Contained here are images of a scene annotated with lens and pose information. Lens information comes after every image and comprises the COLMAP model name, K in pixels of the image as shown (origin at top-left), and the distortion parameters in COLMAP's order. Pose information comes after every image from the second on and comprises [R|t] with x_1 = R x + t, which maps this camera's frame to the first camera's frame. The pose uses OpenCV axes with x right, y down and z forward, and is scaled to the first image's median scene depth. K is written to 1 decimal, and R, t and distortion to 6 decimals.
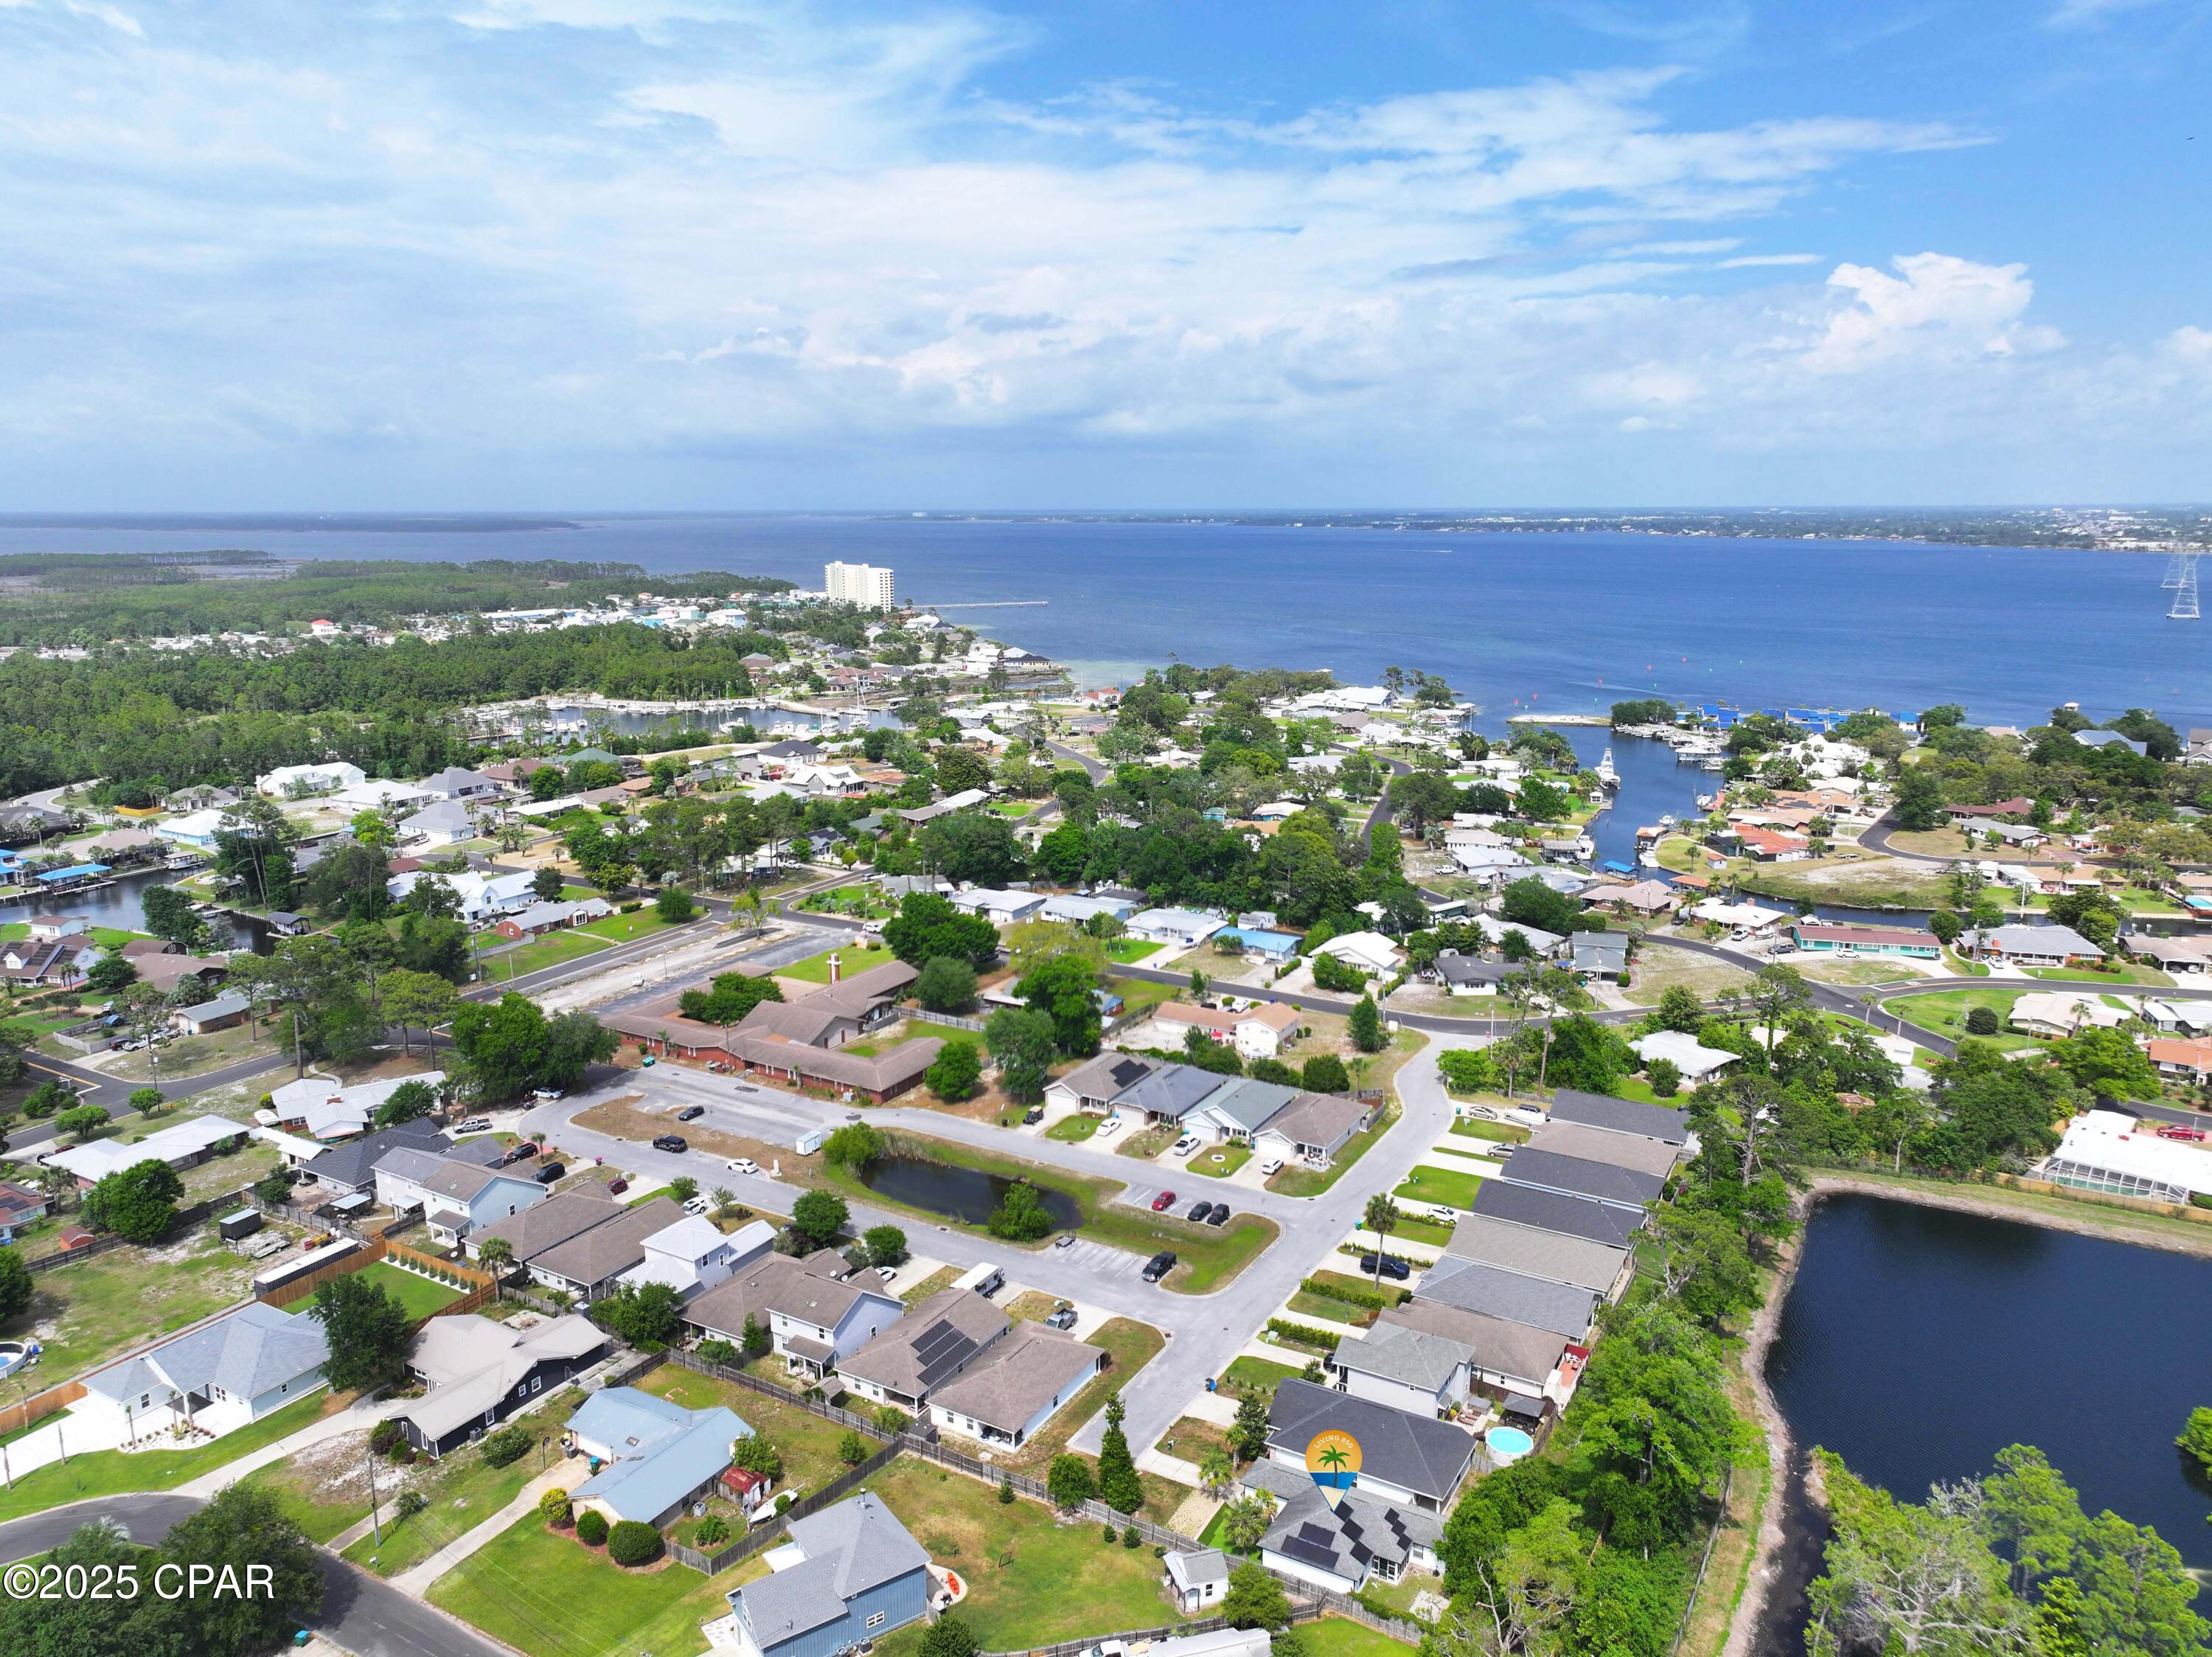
lens RADIAL K [[1540.7, 0, 1106.0], [0, 1540.7, 828.5], [0, 0, 1]] dist [0.015934, 0.009204]
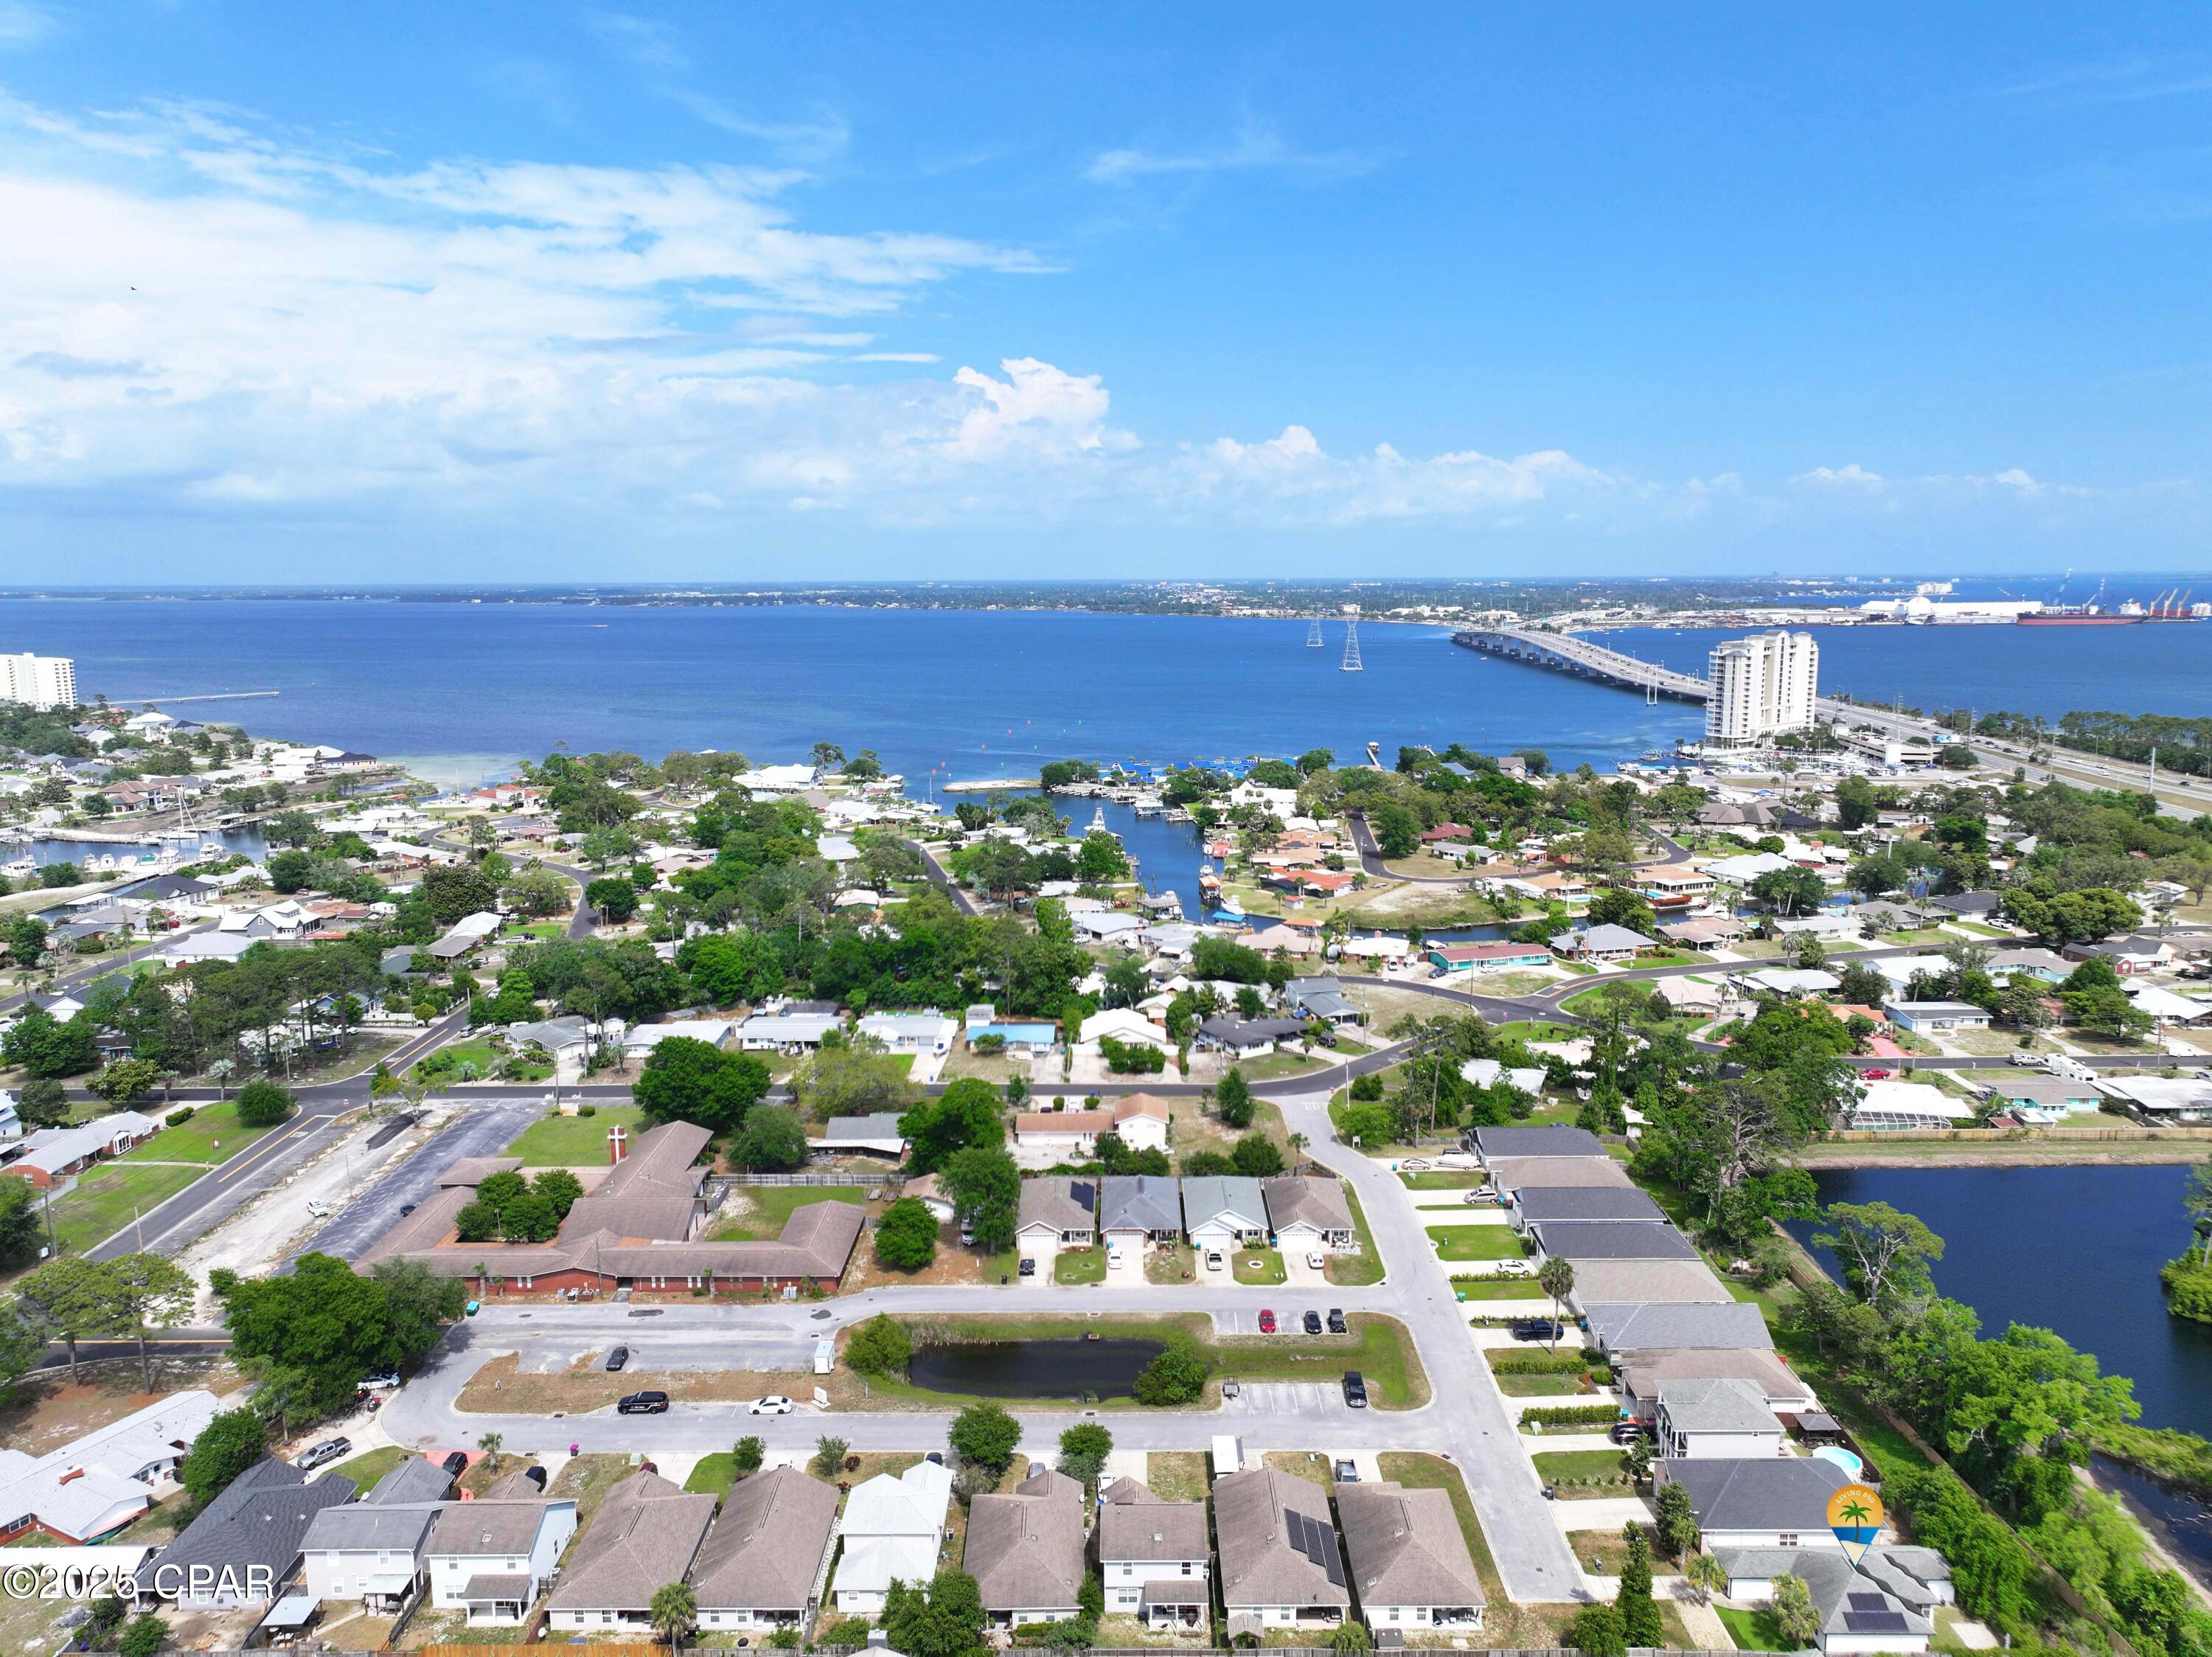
lens RADIAL K [[1549.1, 0, 1106.0], [0, 1549.1, 828.5], [0, 0, 1]] dist [0.006027, 0.011641]
pose [[0.869874, -0.082173, 0.486381, -0.294504], [0.105157, 0.994253, -0.020093, -0.026922], [-0.481934, 0.068624, 0.873516, 0.133392]]
